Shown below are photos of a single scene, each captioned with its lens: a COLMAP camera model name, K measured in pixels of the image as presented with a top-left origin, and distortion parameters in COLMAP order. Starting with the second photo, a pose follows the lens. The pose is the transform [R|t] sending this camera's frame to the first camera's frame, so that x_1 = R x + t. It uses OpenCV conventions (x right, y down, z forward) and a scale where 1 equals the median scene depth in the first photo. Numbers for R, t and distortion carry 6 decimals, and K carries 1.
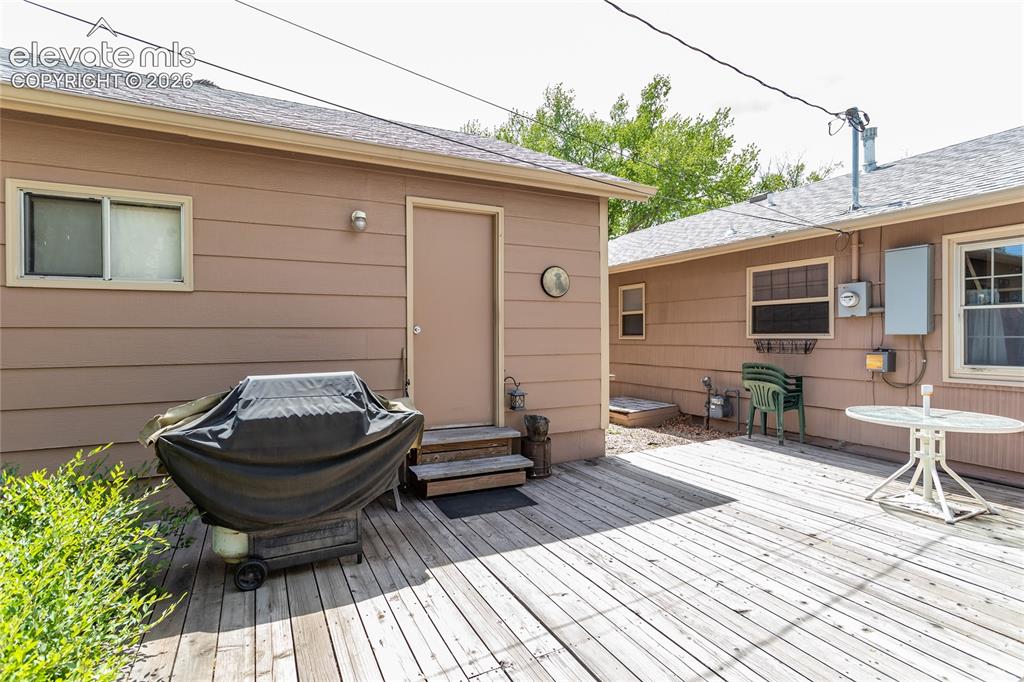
lens RADIAL K [[484.5, 0, 518.3], [0, 484.5, 332.5], [0, 0, 1]] dist [0.004166, -0.000063]
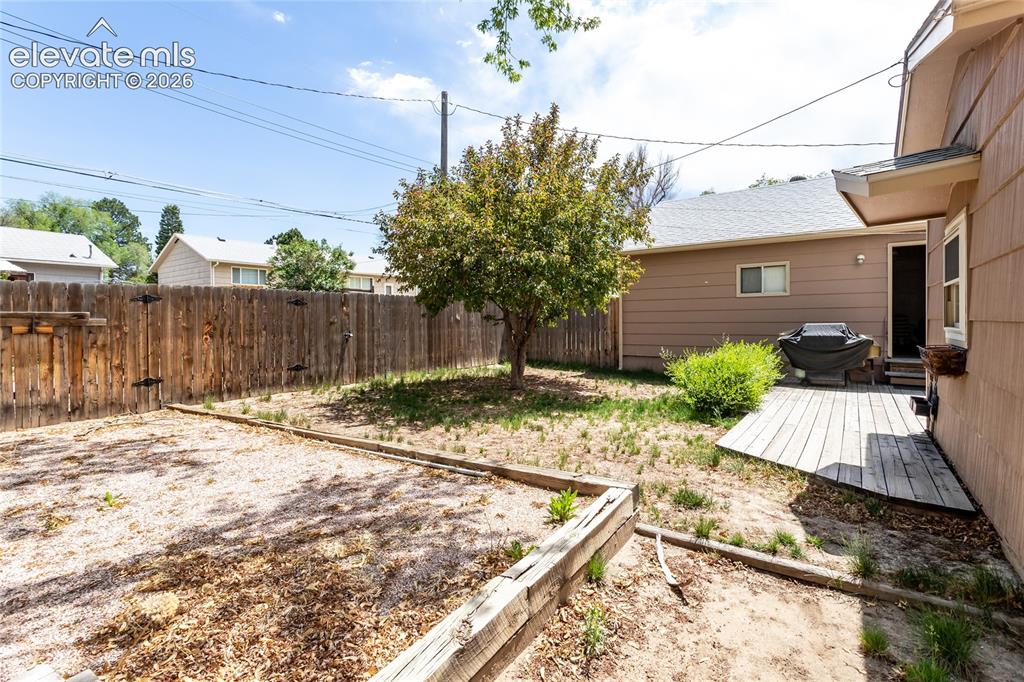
lens RADIAL K [[484.5, 0, 511.0], [0, 484.5, 340.0], [0, 0, 1]] dist [0.004166, -0.000063]
pose [[0.447354, 0.040443, -0.893442, 0.632543], [0.016530, 0.998432, 0.053473, -0.002426], [0.894204, -0.038690, 0.445984, -0.956612]]
